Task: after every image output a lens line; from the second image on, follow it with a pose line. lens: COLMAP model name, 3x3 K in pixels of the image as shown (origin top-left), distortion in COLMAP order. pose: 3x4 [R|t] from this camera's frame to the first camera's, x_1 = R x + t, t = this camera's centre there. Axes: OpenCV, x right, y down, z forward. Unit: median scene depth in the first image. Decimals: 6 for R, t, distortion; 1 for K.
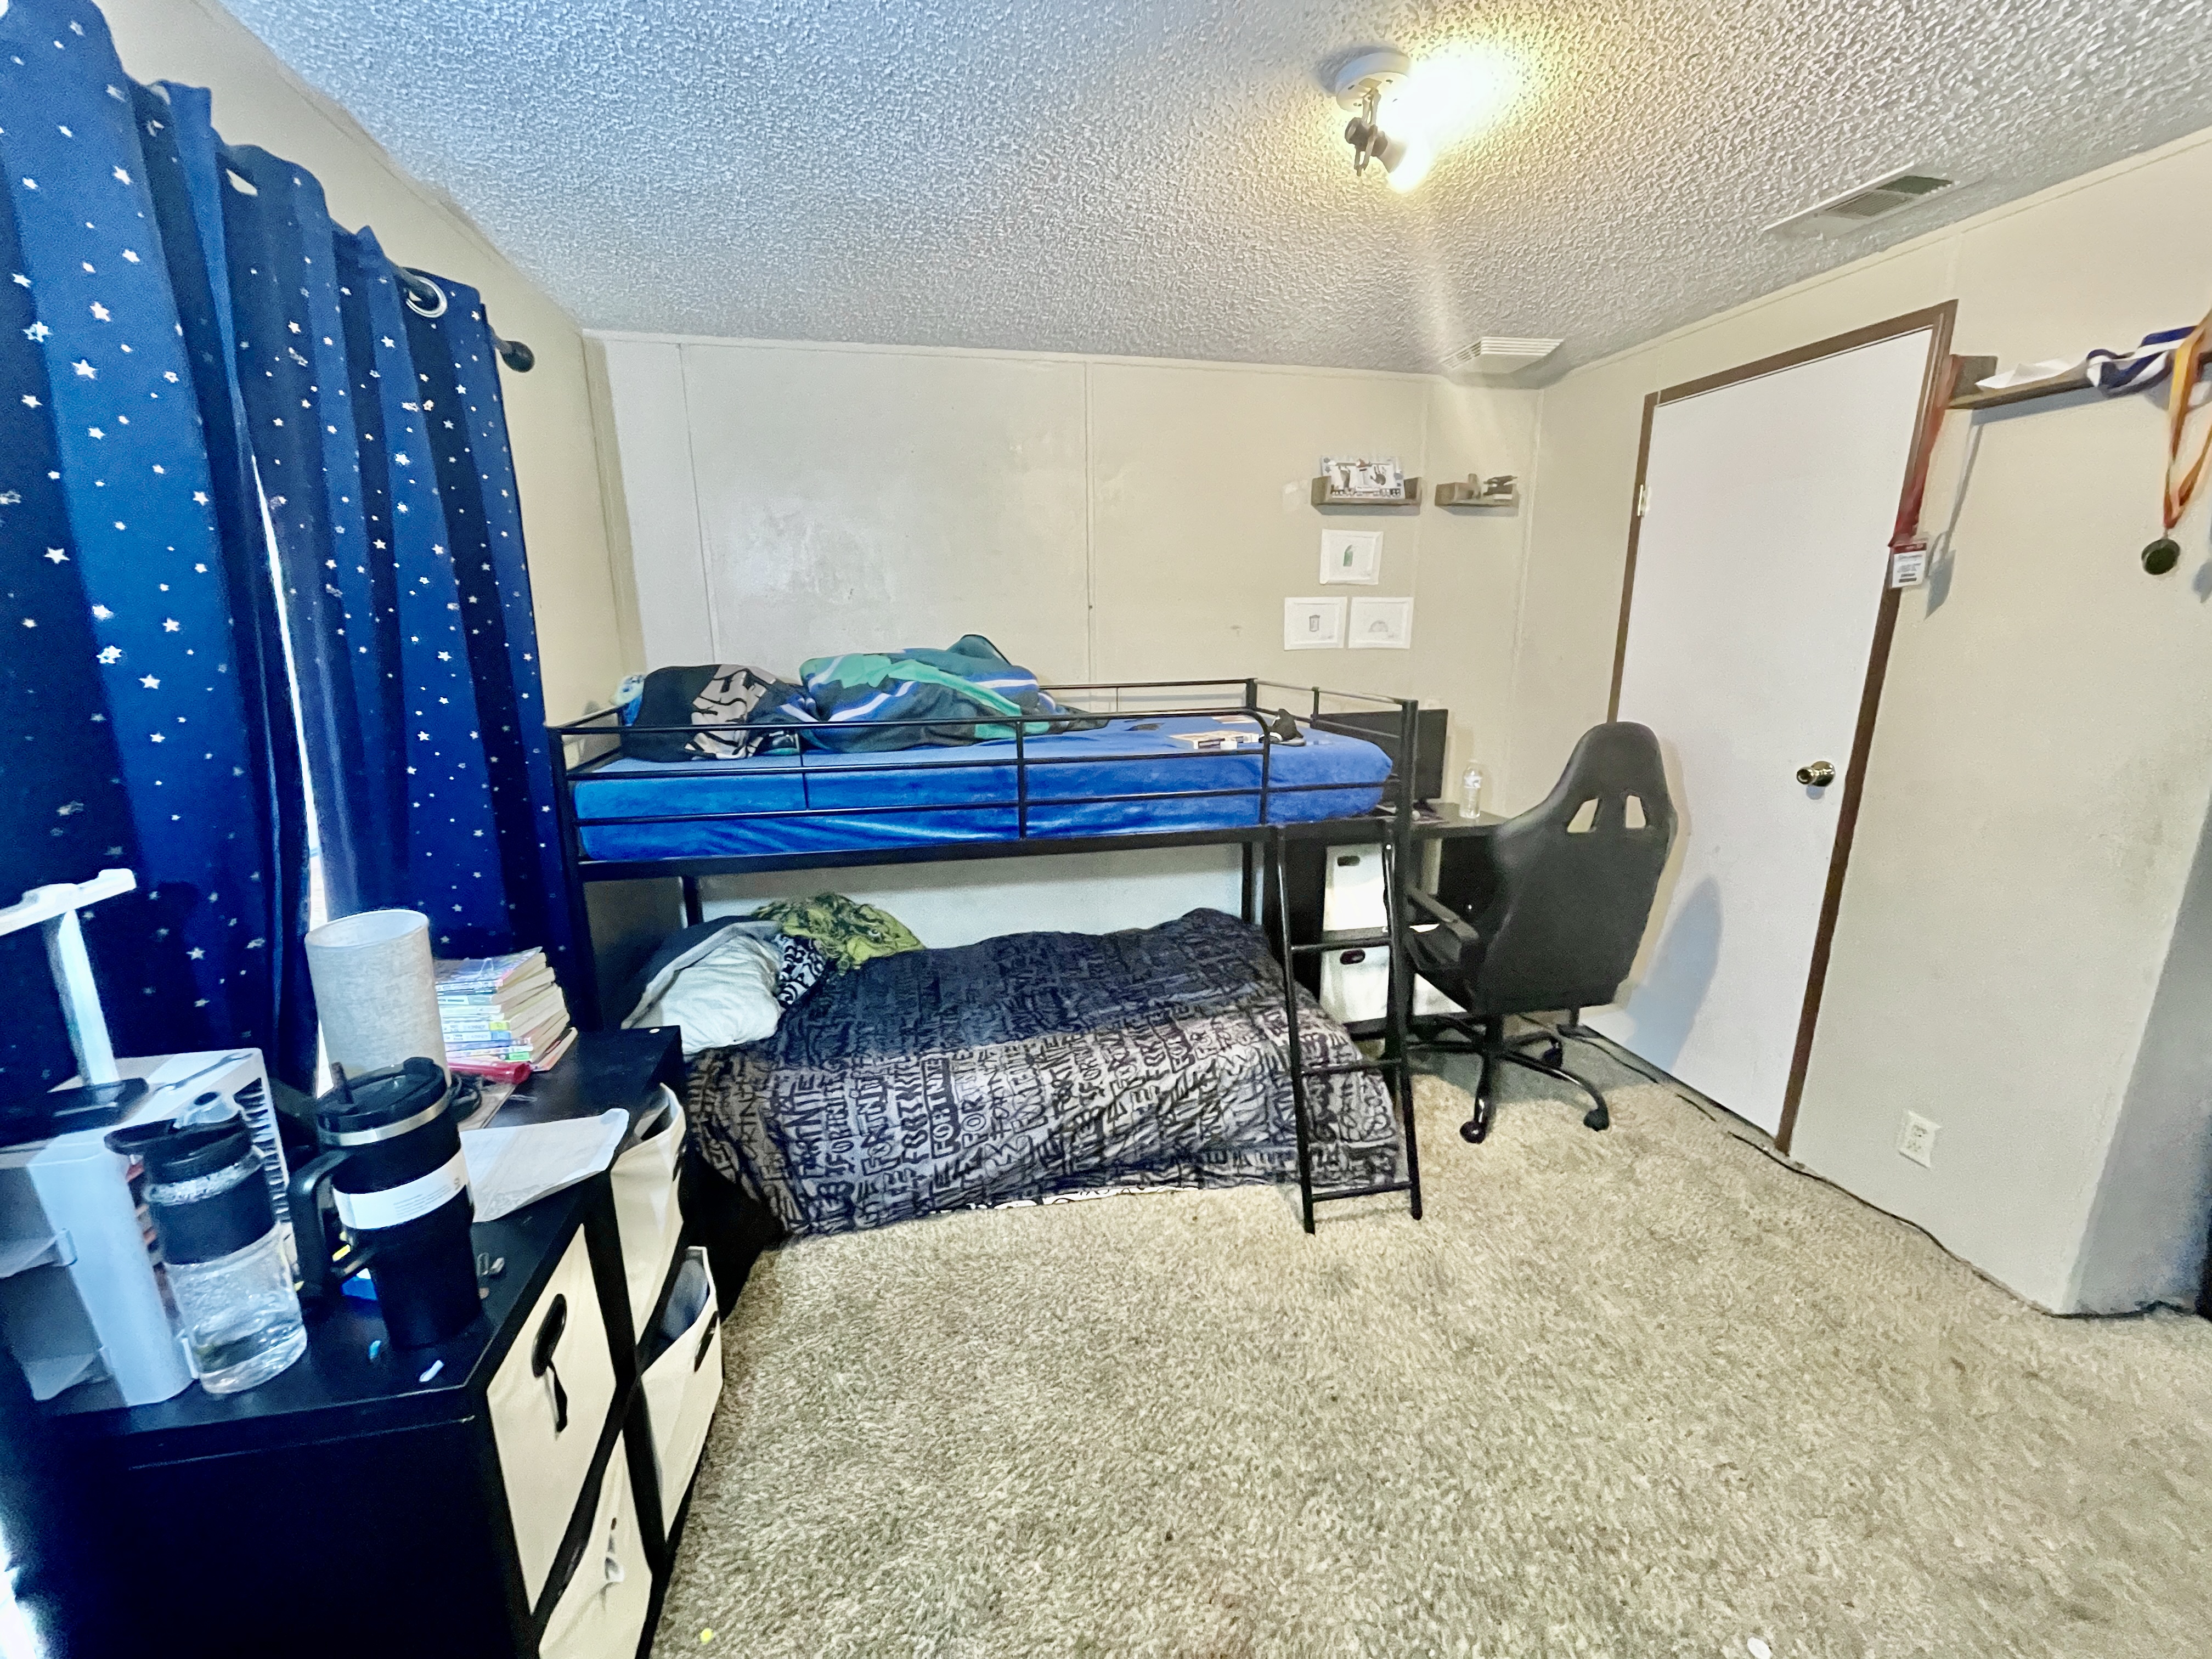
lens RADIAL K [[893.9, 0, 1106.7], [0, 893.9, 826.8], [0, 0, 1]] dist [-0.000581, 0.000228]
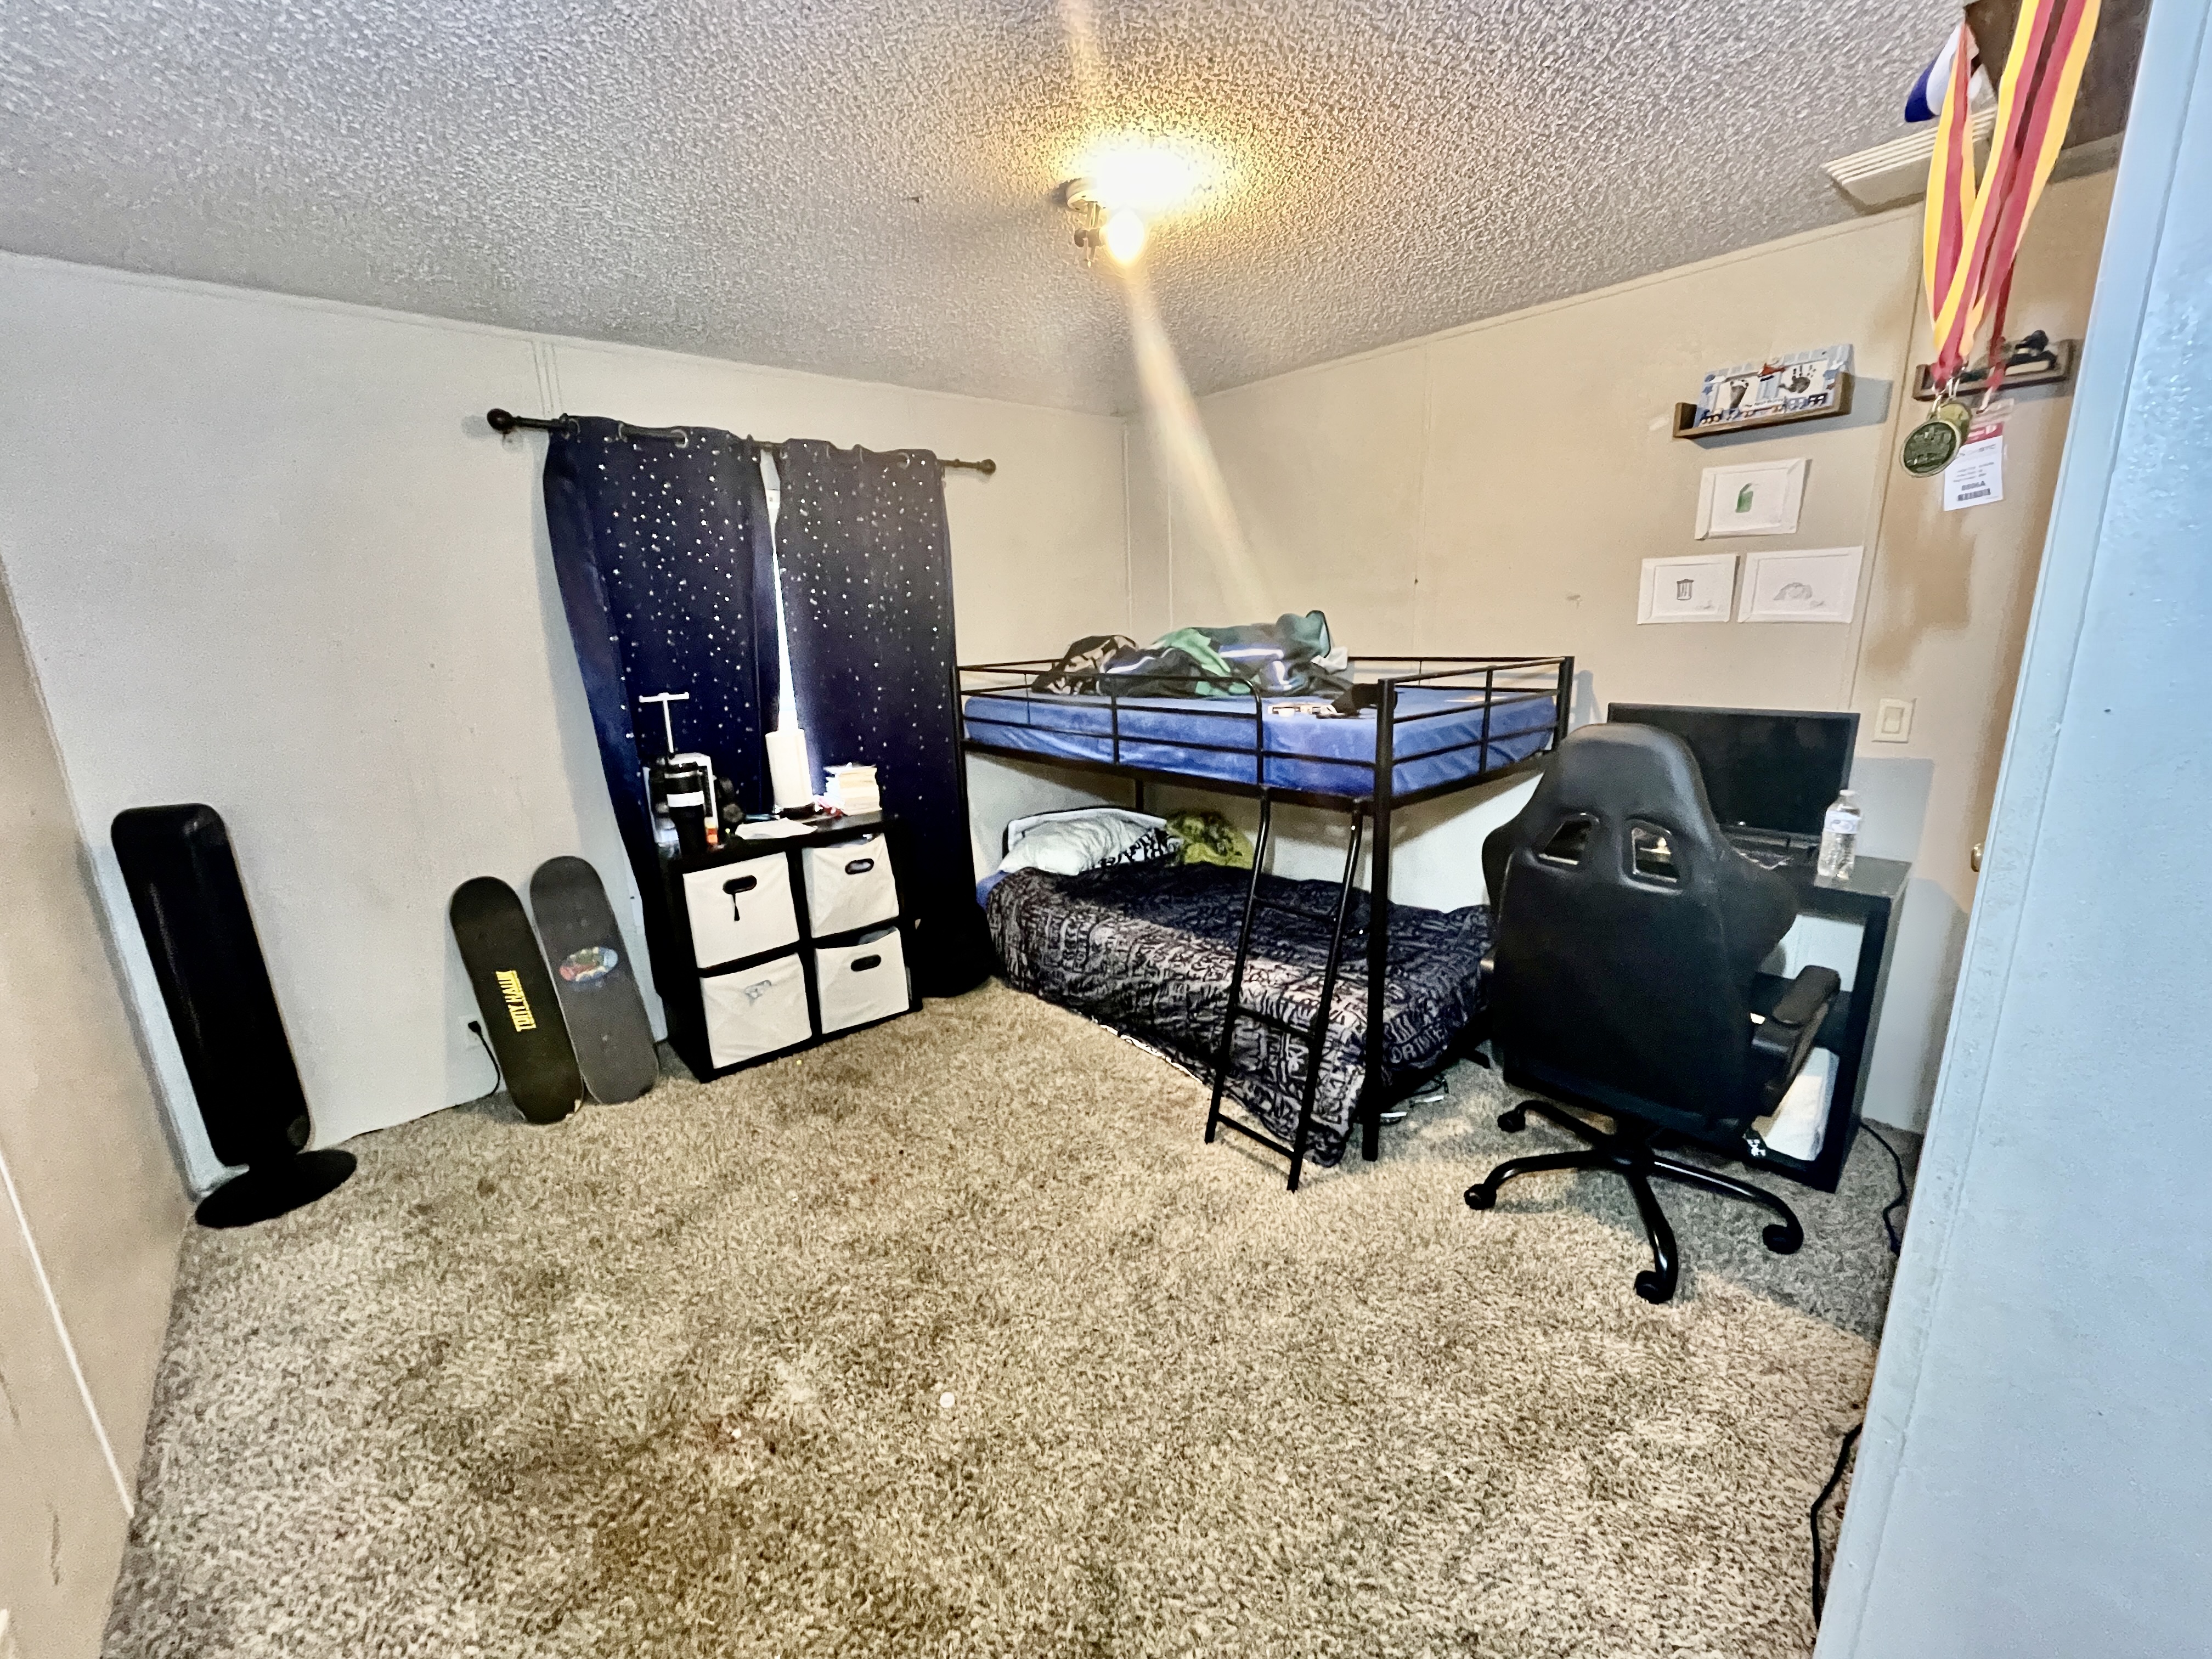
lens RADIAL K [[893.9, 0, 1104.1], [0, 893.9, 827.6], [0, 0, 1]] dist [-0.000581, 0.000228]
pose [[0.483509, 0.191878, -0.854050, 0.988629], [-0.168499, 0.977834, 0.124294, -0.051368], [0.858968, 0.083809, 0.505123, 0.262637]]
